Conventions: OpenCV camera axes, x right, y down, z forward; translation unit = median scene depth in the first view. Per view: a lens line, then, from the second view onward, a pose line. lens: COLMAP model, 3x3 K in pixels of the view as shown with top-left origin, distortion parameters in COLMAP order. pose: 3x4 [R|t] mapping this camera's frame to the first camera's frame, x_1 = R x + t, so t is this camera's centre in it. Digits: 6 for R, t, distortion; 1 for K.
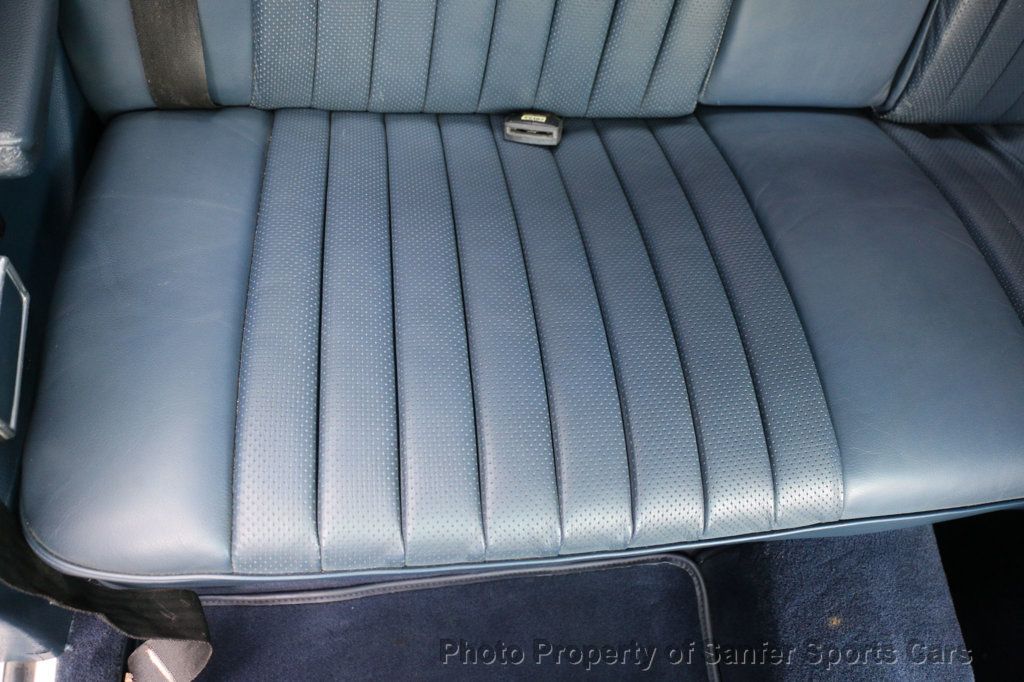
lens RADIAL K [[816.9, 0, 506.8], [0, 816.9, 344.0], [0, 0, 1]] dist [-0.176573, 0.123171]
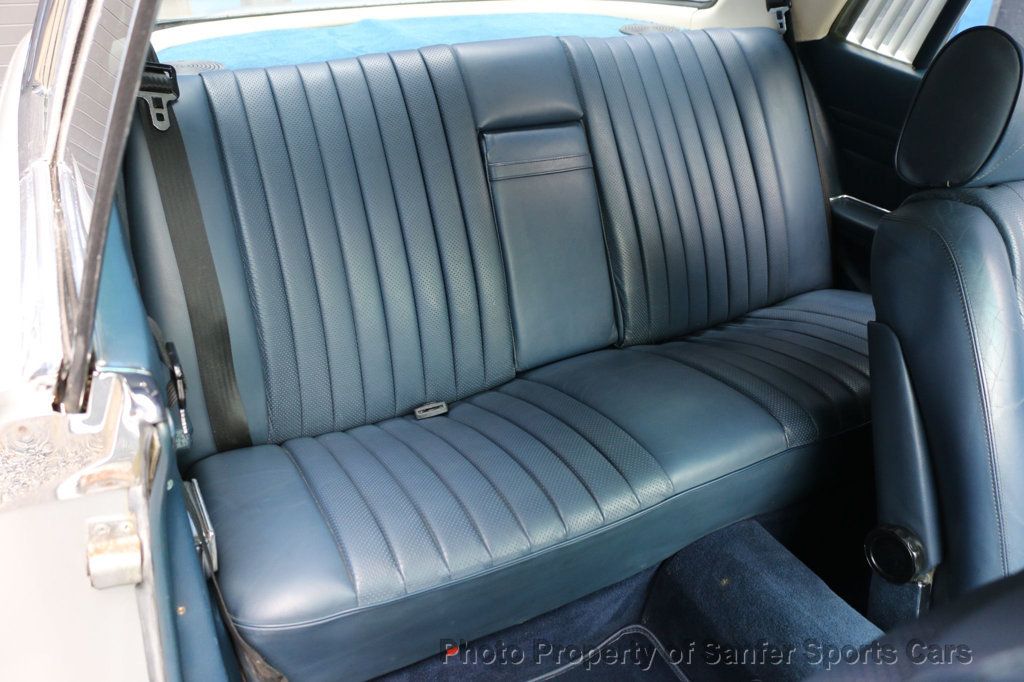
lens RADIAL K [[816.9, 0, 504.0], [0, 816.9, 342.7], [0, 0, 1]] dist [-0.176573, 0.123171]
pose [[0.922470, -0.303505, 0.238608, -0.195357], [0.385311, 0.762478, -0.519773, 0.586494], [-0.024180, 0.571413, 0.820306, -0.500378]]
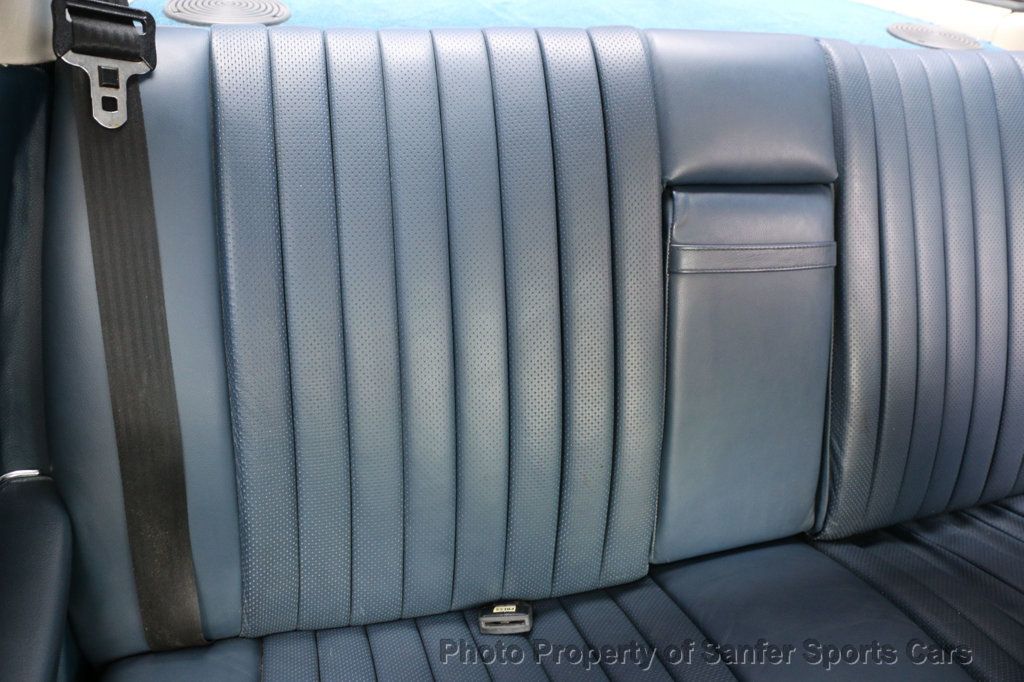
lens RADIAL K [[816.9, 0, 509.4], [0, 816.9, 340.0], [0, 0, 1]] dist [-0.176573, 0.123171]
pose [[0.985721, -0.141190, 0.091758, -0.007867], [0.168276, 0.845737, -0.506371, -0.040394], [-0.006109, 0.514581, 0.857420, -0.105367]]
